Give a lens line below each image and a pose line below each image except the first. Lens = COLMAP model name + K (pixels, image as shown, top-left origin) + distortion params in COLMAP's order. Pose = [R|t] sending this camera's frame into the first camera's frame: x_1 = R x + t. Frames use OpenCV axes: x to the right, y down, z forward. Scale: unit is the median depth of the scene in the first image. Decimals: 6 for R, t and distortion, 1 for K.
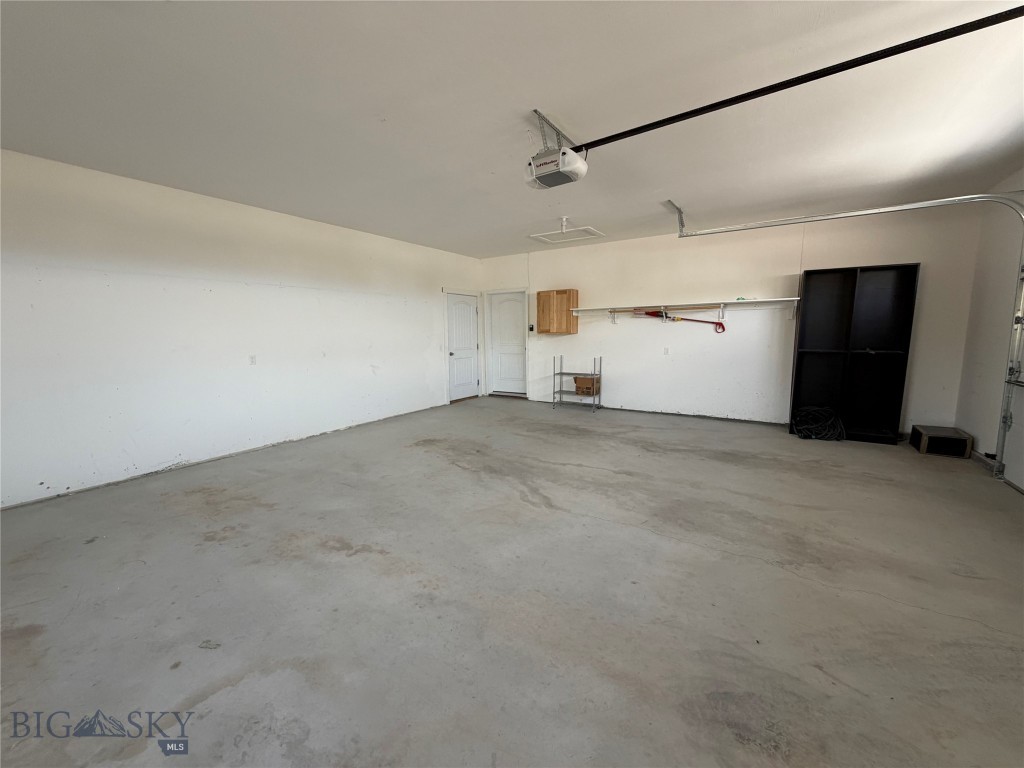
lens RADIAL K [[407.9, 0, 507.4], [0, 407.9, 384.9], [0, 0, 1]] dist [-0.000804, 0.000181]
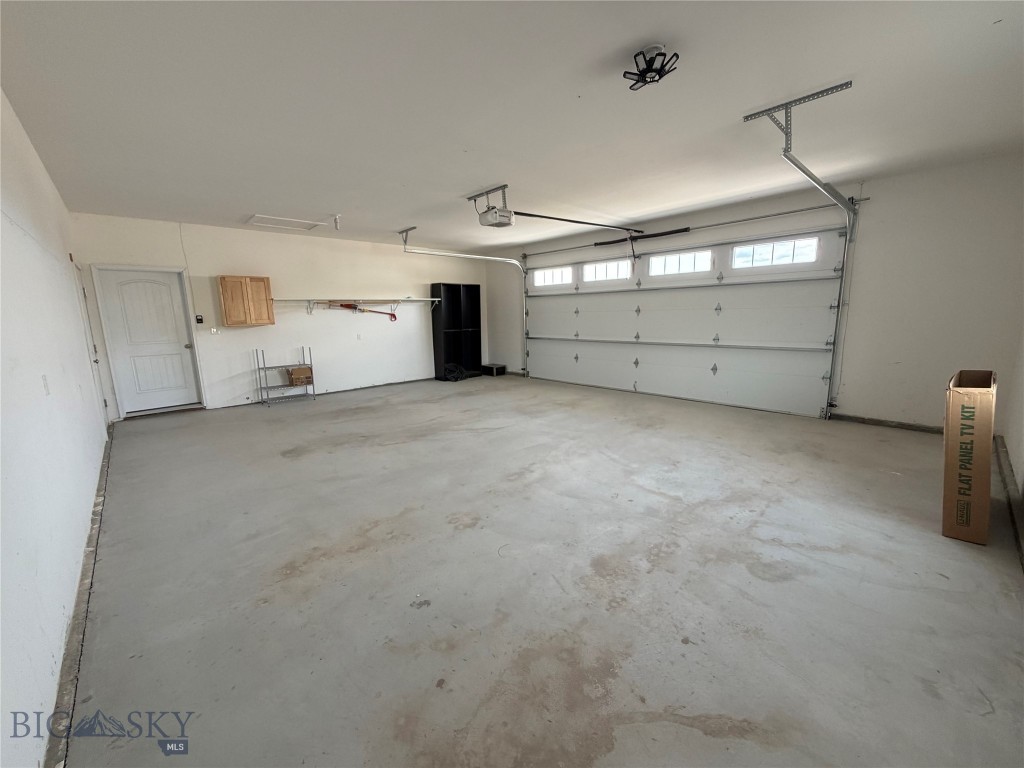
lens RADIAL K [[407.9, 0, 507.4], [0, 407.9, 384.9], [0, 0, 1]] dist [-0.000804, 0.000181]
pose [[0.252707, -0.159307, 0.954338, -0.921133], [0.144797, 0.981471, 0.125494, -0.041858], [-0.956647, 0.106472, 0.271092, 0.348571]]
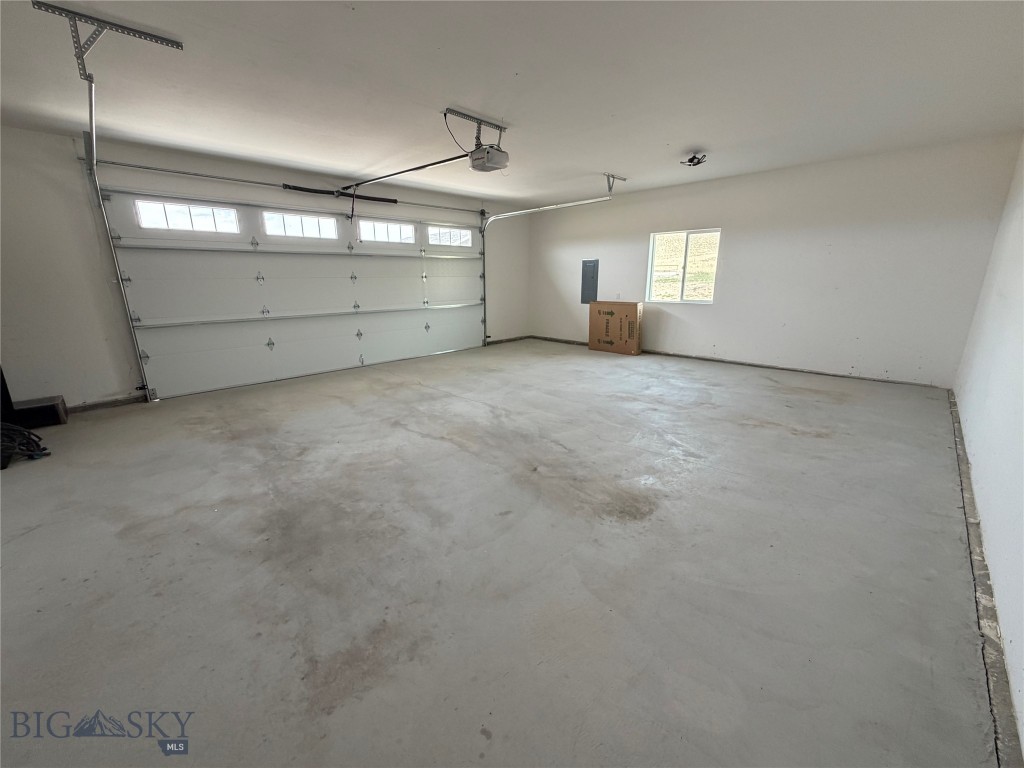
lens RADIAL K [[407.9, 0, 507.4], [0, 407.9, 384.9], [0, 0, 1]] dist [-0.000804, 0.000181]
pose [[-0.976890, -0.031717, 0.211375, -0.157632], [0.050897, 0.925964, 0.374165, -0.199801], [-0.207593, 0.376277, -0.902951, 1.503054]]
